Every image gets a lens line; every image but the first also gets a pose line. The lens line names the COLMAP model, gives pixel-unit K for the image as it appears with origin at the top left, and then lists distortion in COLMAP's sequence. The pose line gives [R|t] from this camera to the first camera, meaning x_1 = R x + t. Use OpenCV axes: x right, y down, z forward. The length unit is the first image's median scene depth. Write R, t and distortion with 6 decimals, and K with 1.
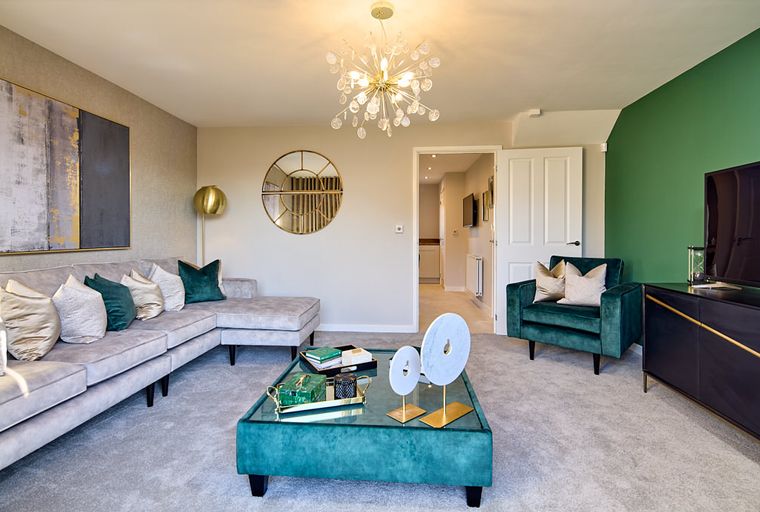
lens RADIAL K [[371.0, 0, 378.7], [0, 371.0, 236.5], [0, 0, 1]] dist [-0.001572, -0.000330]
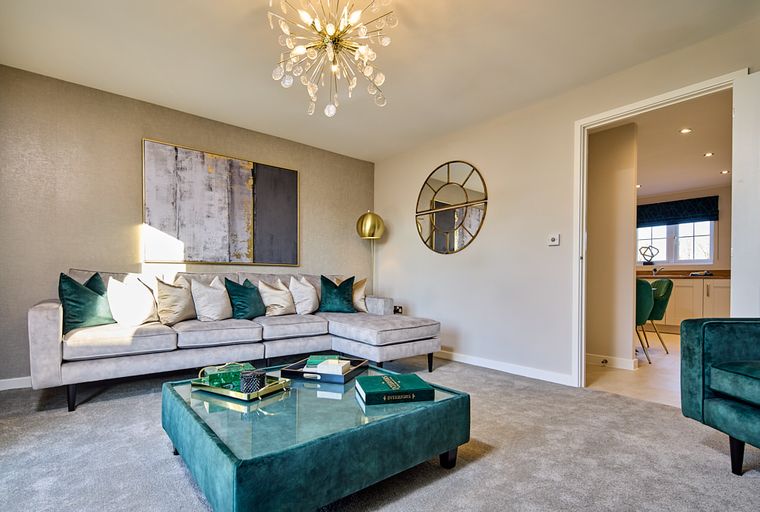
lens RADIAL K [[371.0, 0, 382.8], [0, 371.0, 279.6], [0, 0, 1]] dist [-0.001572, -0.000330]
pose [[0.697369, 0.003370, -0.716704, 0.530940], [-0.007613, 0.999967, -0.002706, 0.096124], [0.716672, 0.007343, 0.697372, 0.383074]]
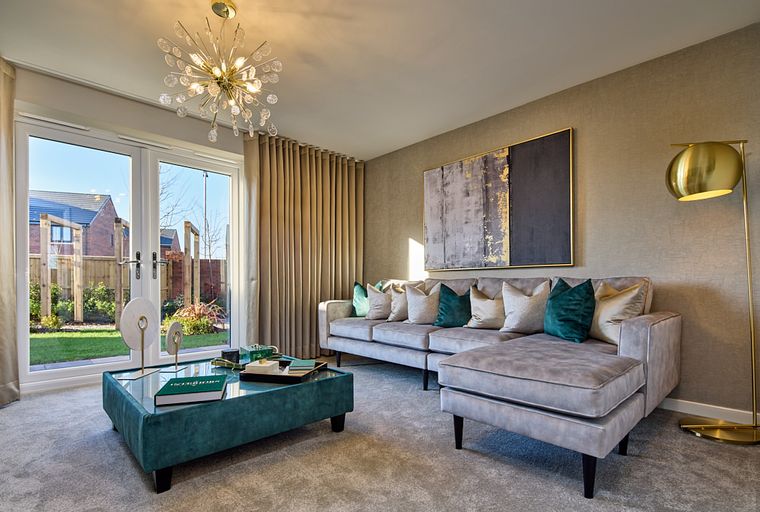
lens RADIAL K [[371.0, 0, 373.6], [0, 371.0, 286.5], [0, 0, 1]] dist [-0.001572, -0.000330]
pose [[-0.668139, 0.004926, -0.744020, 0.360975], [-0.000203, 0.999977, 0.006803, 0.091767], [0.744037, 0.004696, -0.668122, 1.478014]]
